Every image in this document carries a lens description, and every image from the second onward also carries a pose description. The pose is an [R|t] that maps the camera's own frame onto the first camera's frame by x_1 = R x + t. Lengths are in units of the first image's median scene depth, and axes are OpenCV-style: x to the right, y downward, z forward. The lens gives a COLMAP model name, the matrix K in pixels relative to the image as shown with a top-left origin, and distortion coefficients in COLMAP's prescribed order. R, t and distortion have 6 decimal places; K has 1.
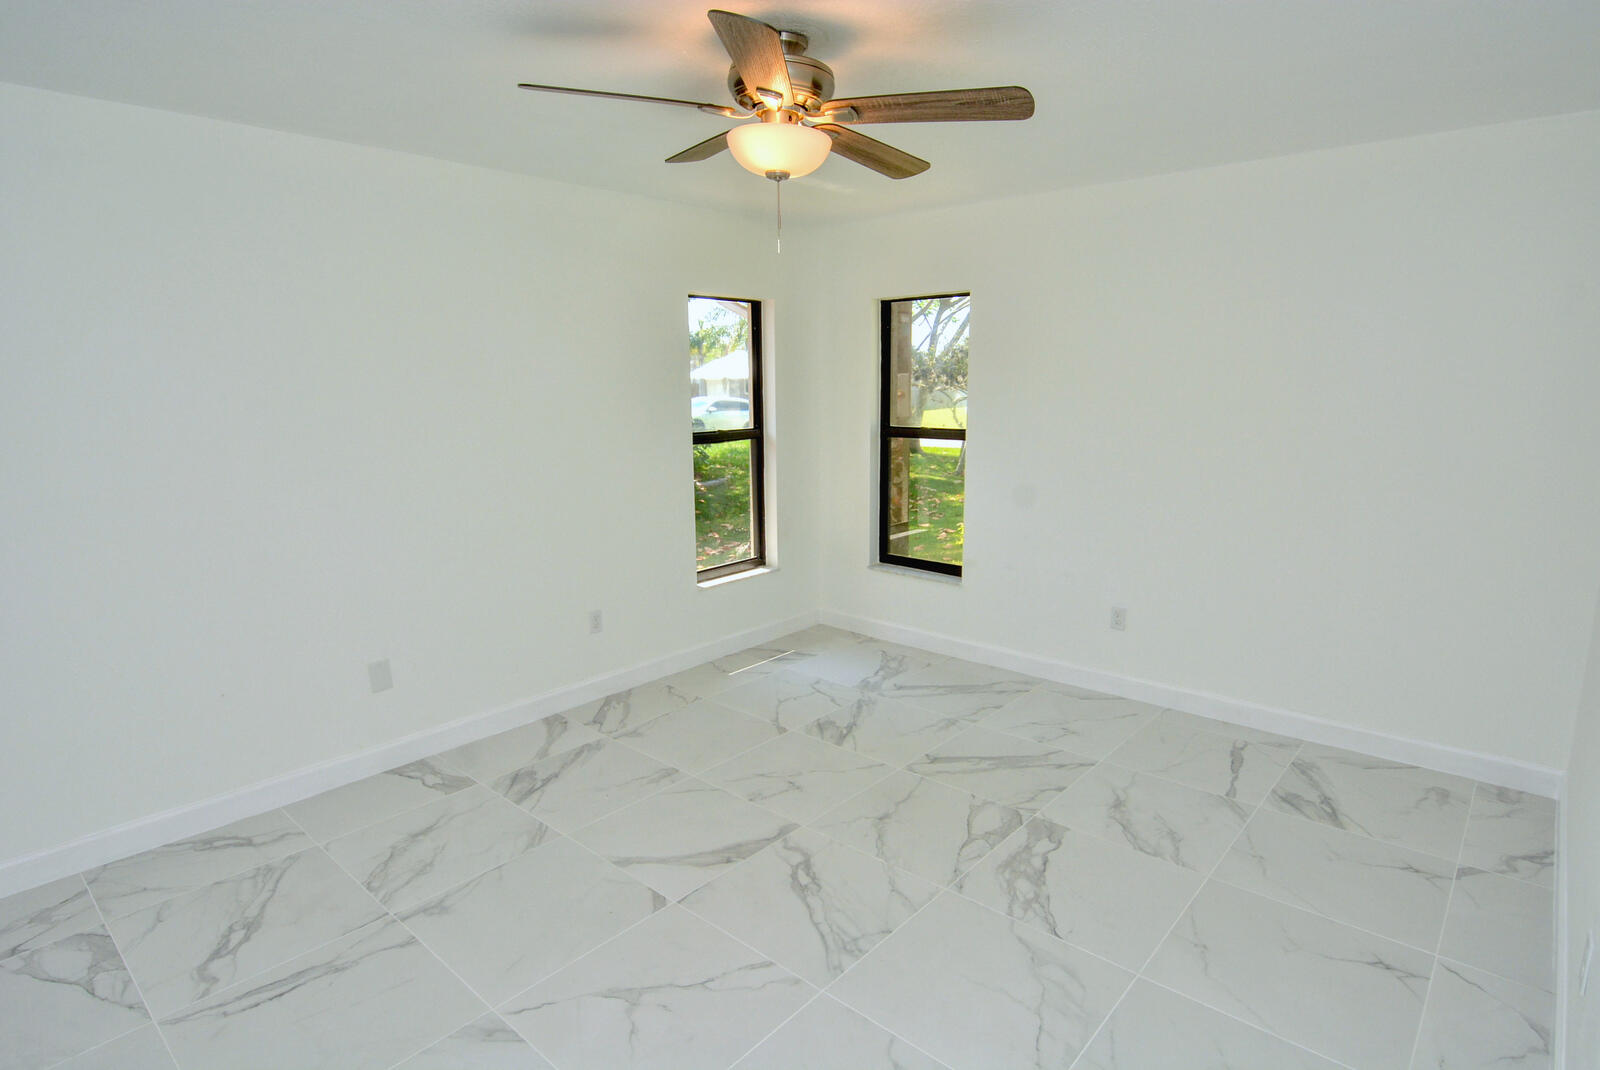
lens RADIAL K [[842.2, 0, 804.2], [0, 842.2, 534.5], [0, 0, 1]] dist [0.016605, -0.027946]
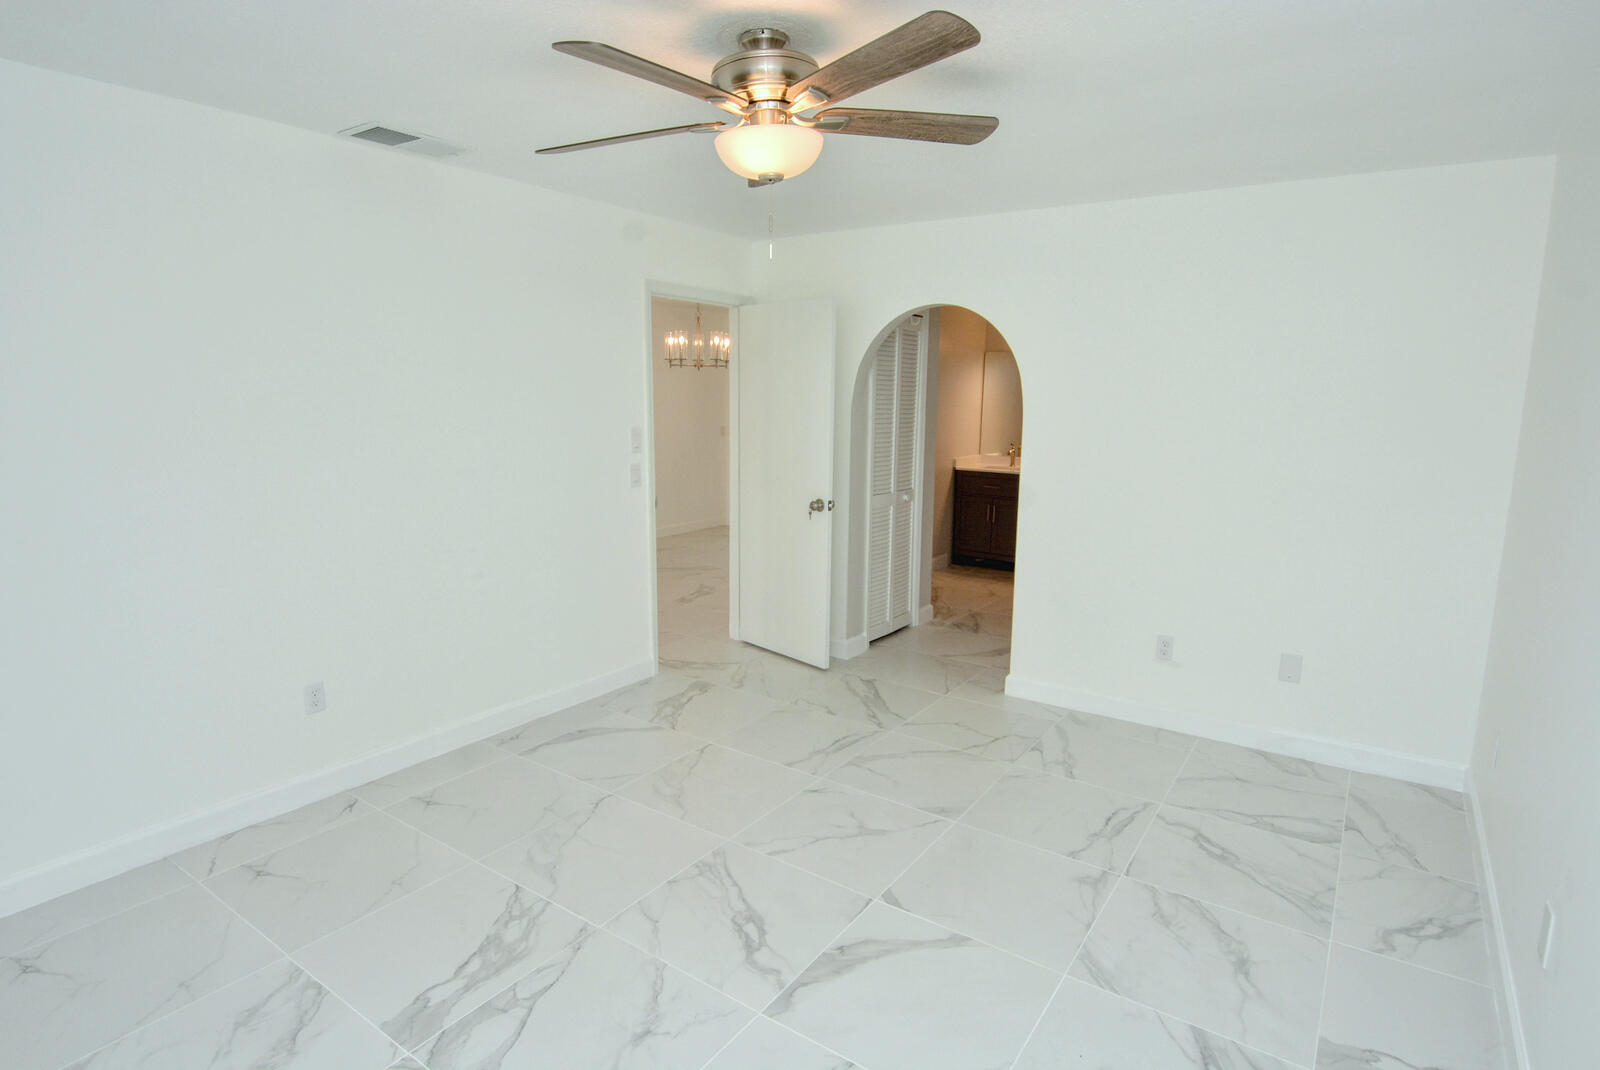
lens RADIAL K [[842.2, 0, 804.2], [0, 842.2, 534.5], [0, 0, 1]] dist [0.016605, -0.027946]
pose [[-0.992442, 0.016167, -0.121647, 0.047347], [-0.027148, 0.937798, 0.346117, -0.317544], [0.119676, 0.346804, -0.930271, 1.715576]]
